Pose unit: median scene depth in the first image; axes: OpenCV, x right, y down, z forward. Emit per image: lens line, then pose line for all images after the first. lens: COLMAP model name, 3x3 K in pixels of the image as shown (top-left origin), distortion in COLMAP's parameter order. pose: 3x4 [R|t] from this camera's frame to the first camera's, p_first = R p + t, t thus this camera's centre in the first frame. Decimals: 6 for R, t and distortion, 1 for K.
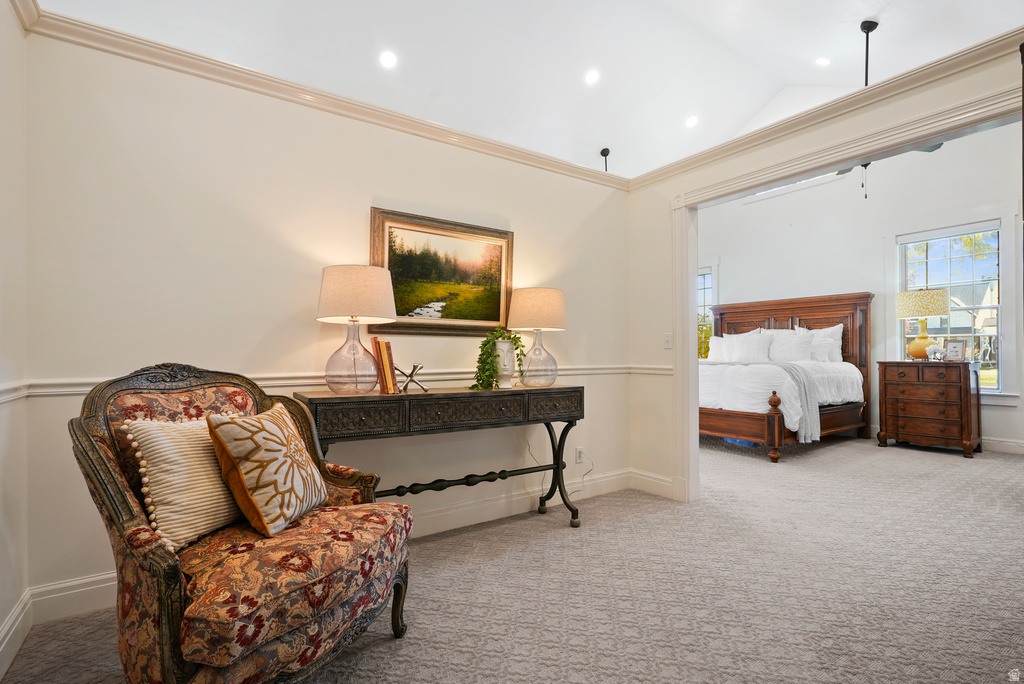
lens RADIAL K [[486.5, 0, 515.5], [0, 486.5, 356.3], [0, 0, 1]] dist [-0.001491, -0.000792]
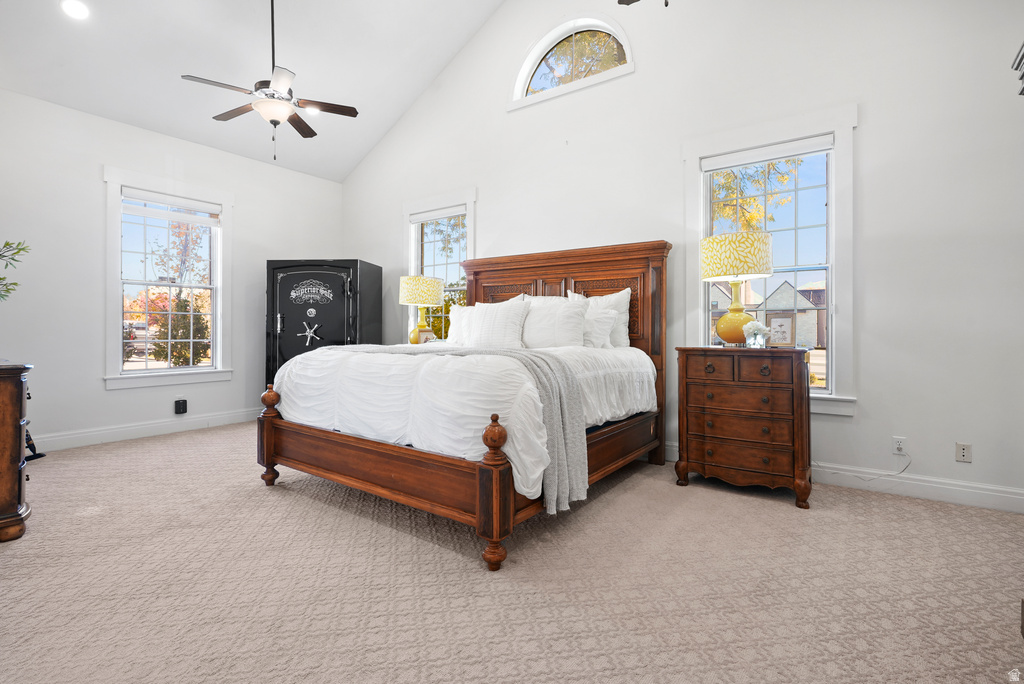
lens RADIAL K [[486.5, 0, 512.9], [0, 486.5, 334.7], [0, 0, 1]] dist [-0.001491, -0.000792]
pose [[0.943943, 0.006490, 0.330046, 0.347762], [-0.007011, 0.999975, 0.000390, -0.004214], [-0.330035, -0.002682, 0.943965, 0.489667]]
